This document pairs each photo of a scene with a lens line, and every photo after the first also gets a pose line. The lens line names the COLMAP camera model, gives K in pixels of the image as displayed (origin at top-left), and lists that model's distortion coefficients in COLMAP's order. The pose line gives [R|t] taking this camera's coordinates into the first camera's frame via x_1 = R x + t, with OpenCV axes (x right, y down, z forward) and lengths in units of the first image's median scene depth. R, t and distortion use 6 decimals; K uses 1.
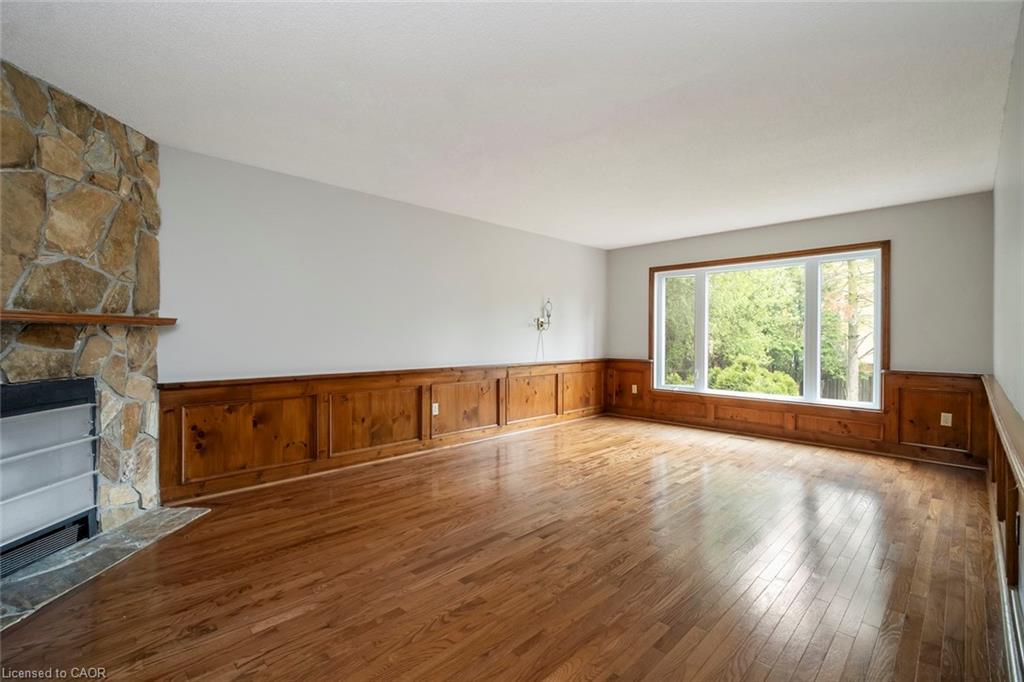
lens RADIAL K [[453.0, 0, 507.3], [0, 453.0, 340.3], [0, 0, 1]] dist [-0.003243, 0.000073]
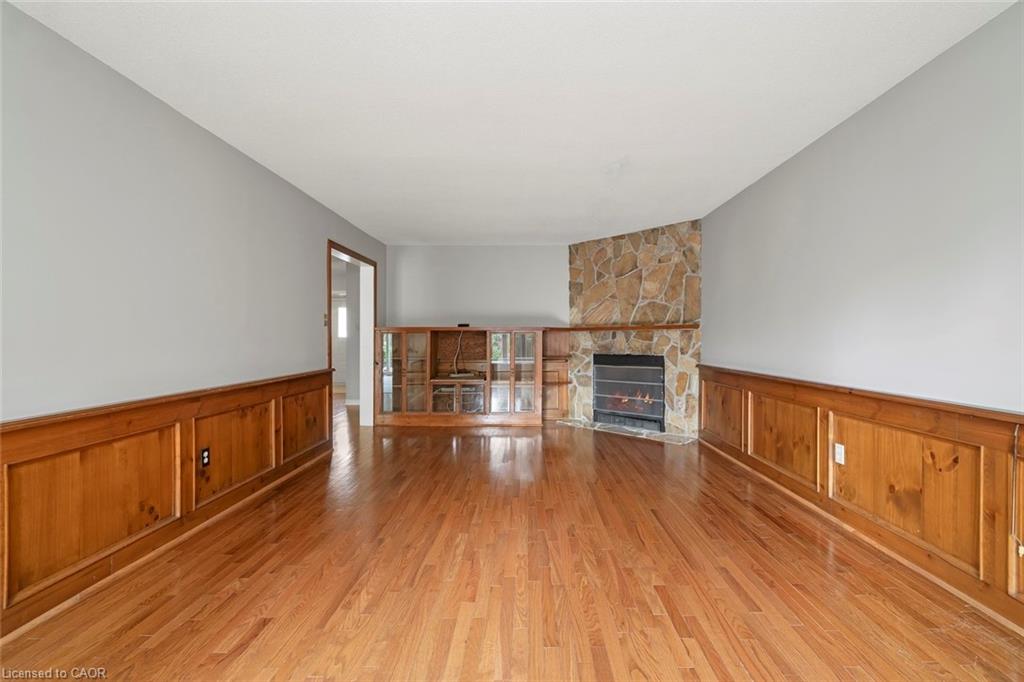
lens RADIAL K [[460.1, 0, 522.5], [0, 460.1, 342.9], [0, 0, 1]] dist [-0.000764, 0.000282]
pose [[-0.716017, 0.005491, -0.698061, 0.632574], [-0.006622, 0.999871, 0.014657, -0.001140], [0.698051, 0.015117, -0.715888, 1.275163]]
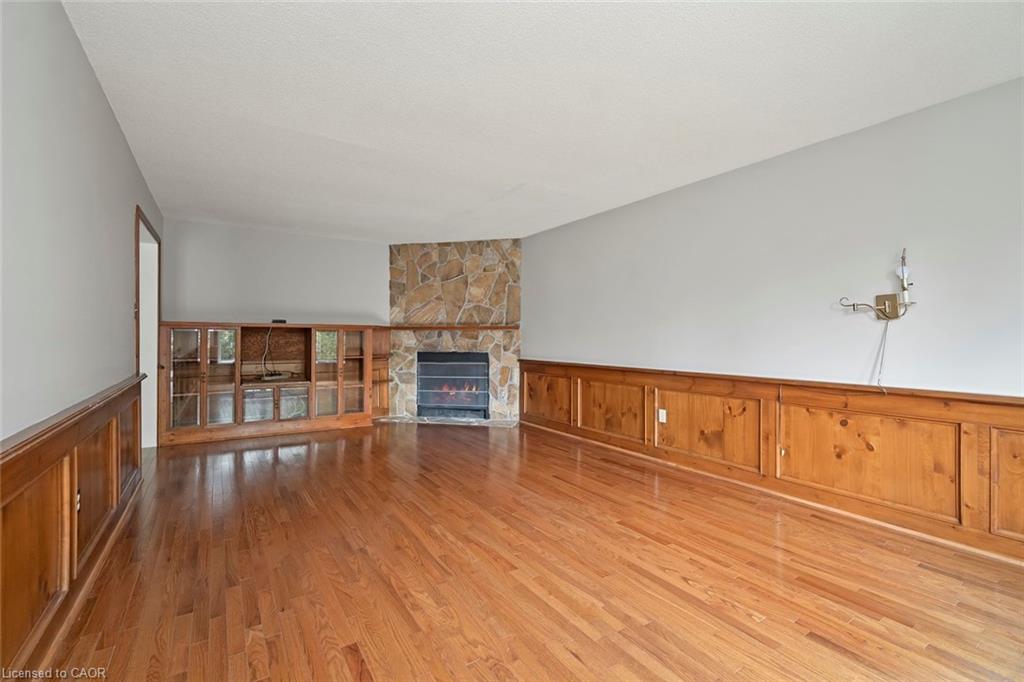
lens RADIAL K [[453.0, 0, 507.3], [0, 453.0, 340.3], [0, 0, 1]] dist [-0.003243, 0.000073]
pose [[-0.209826, 0.002019, -0.977737, 0.865831], [-0.013340, 0.999899, 0.004928, 0.003602], [0.977648, 0.014077, -0.209778, 0.991510]]
